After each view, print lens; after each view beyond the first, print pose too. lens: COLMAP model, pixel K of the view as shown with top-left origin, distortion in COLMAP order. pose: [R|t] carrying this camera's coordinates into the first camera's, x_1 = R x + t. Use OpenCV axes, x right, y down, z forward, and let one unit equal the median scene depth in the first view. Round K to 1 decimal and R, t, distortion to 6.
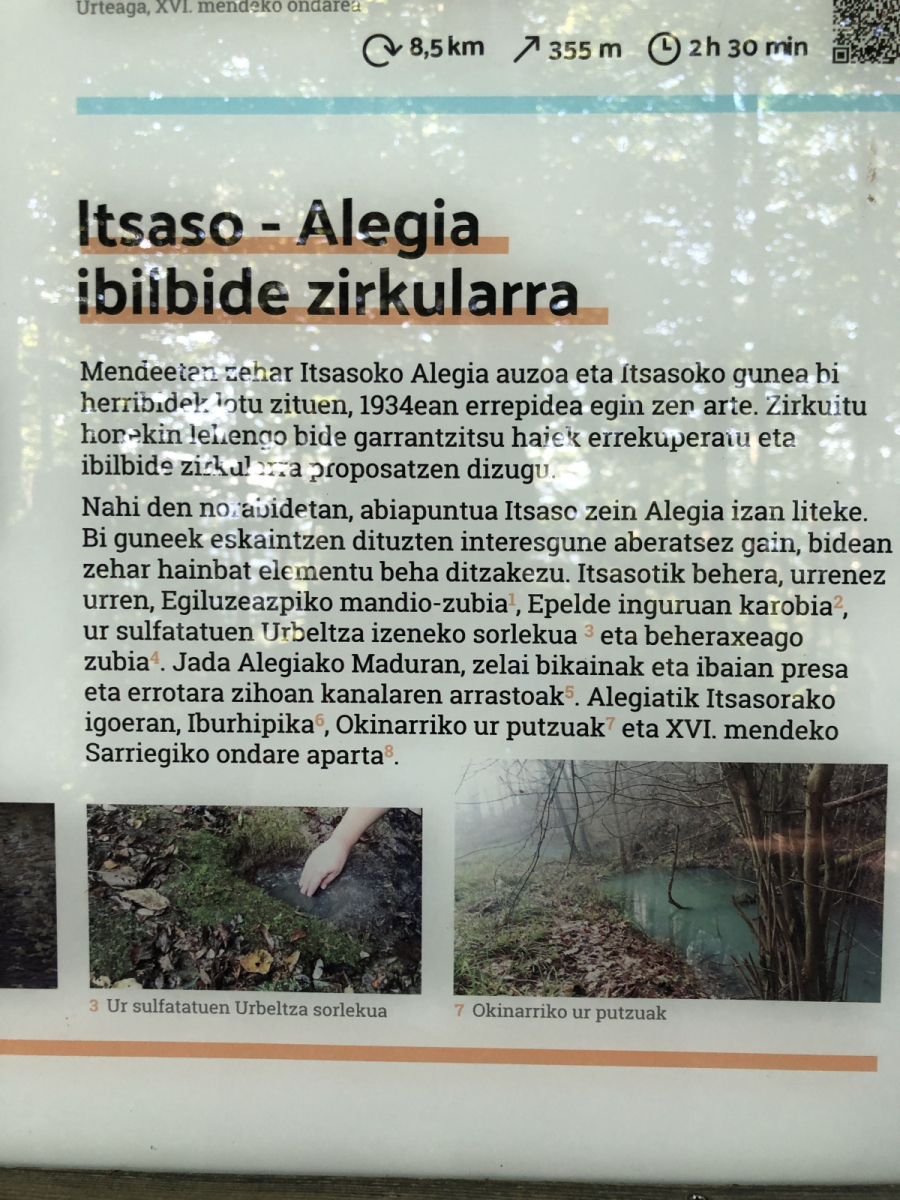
lens RADIAL K [[912.5, 0, 440.3], [0, 912.5, 596.1], [0, 0, 1]] dist [0.043315, -0.052397]
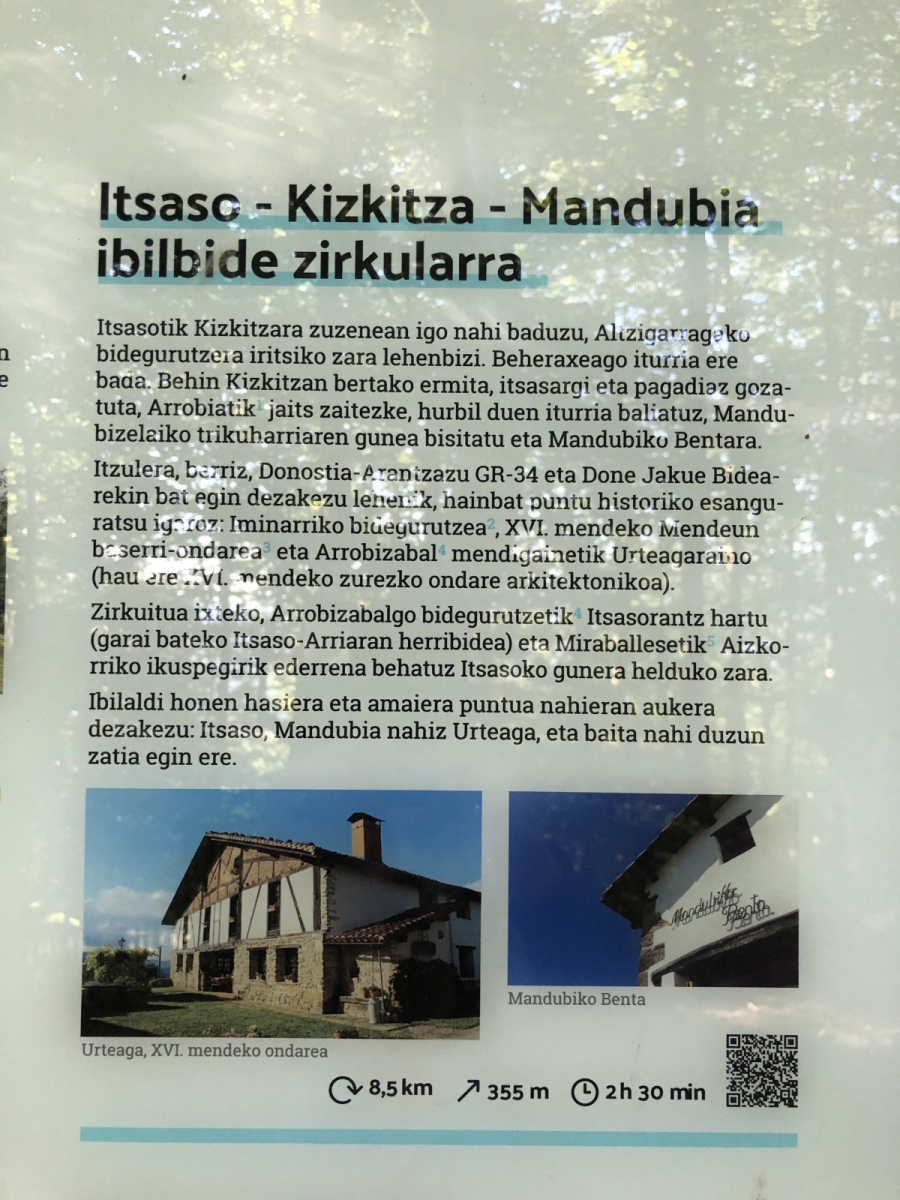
lens RADIAL K [[912.5, 0, 453.1], [0, 912.5, 595.8], [0, 0, 1]] dist [0.043315, -0.052397]
pose [[0.999468, 0.011611, 0.030463, 0.030833], [-0.008949, 0.996244, -0.086125, -1.124550], [-0.031349, 0.085807, 0.995818, -0.223911]]
